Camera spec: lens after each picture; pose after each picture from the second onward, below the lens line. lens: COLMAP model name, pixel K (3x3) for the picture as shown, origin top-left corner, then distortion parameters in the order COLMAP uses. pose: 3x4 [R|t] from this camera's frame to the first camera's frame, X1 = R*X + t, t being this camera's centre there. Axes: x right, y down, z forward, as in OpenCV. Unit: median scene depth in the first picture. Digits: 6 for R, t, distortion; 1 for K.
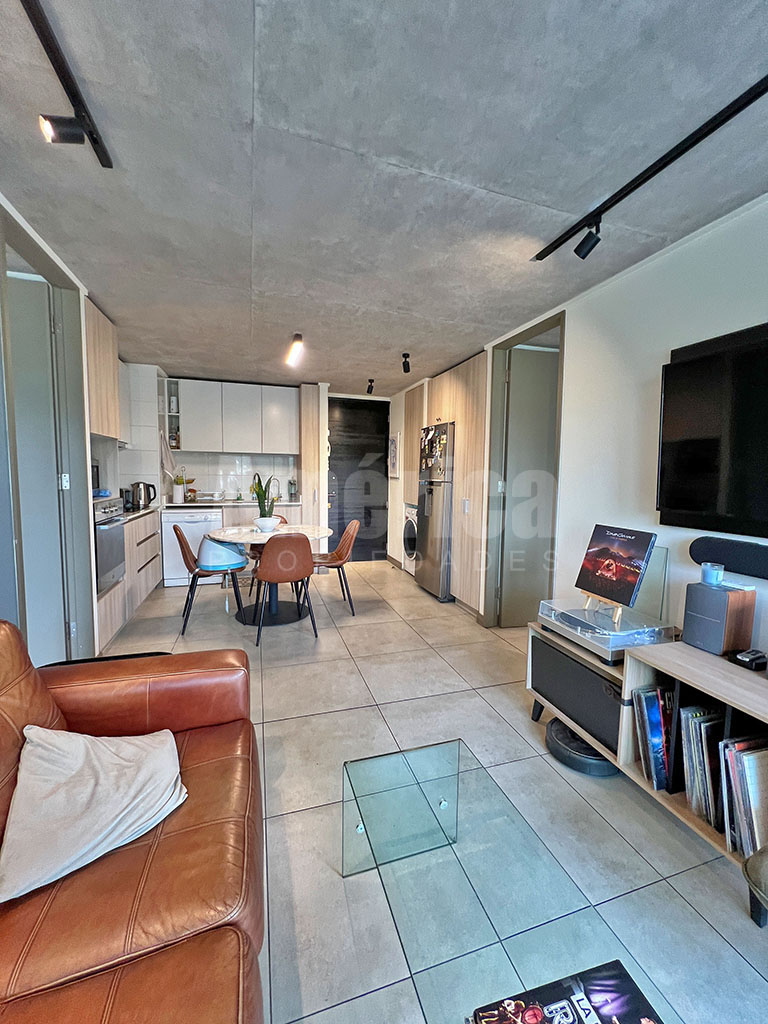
lens RADIAL K [[411.3, 0, 388.7], [0, 411.3, 508.1], [0, 0, 1]] dist [-0.003008, 0.001182]
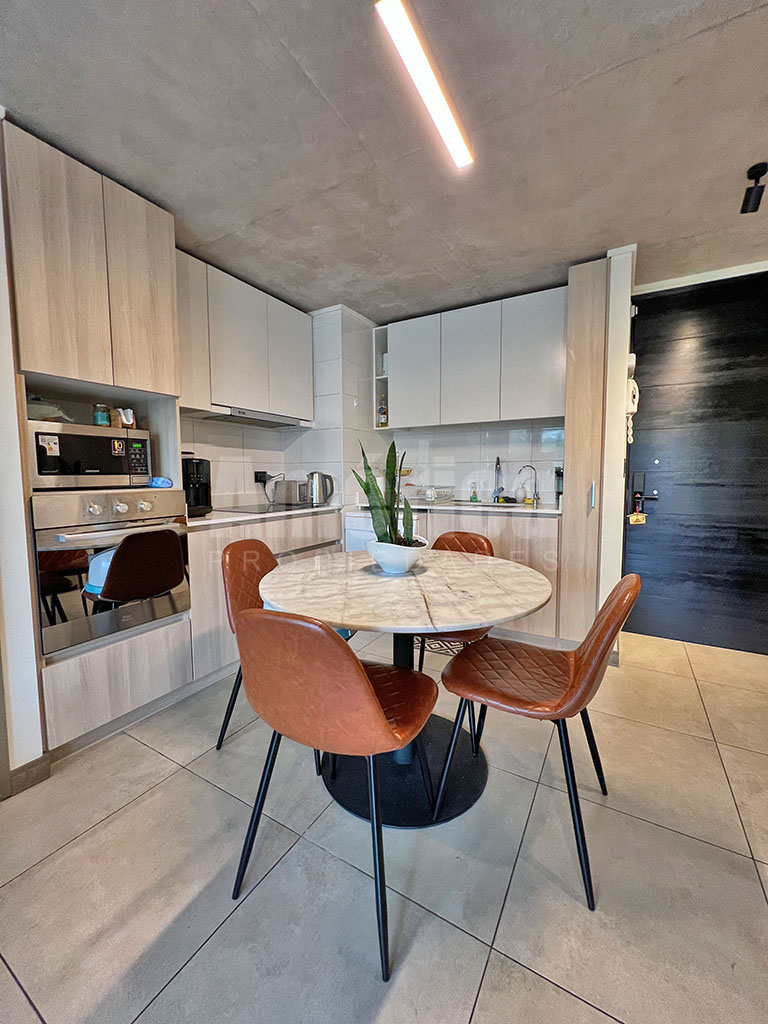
lens RADIAL K [[411.3, 0, 384.9], [0, 411.3, 508.3], [0, 0, 1]] dist [-0.003008, 0.001182]
pose [[0.667458, 0.042751, -0.743419, 0.025196], [-0.045687, 0.998821, 0.016419, -0.020373], [0.743244, 0.023006, 0.668624, 0.751574]]
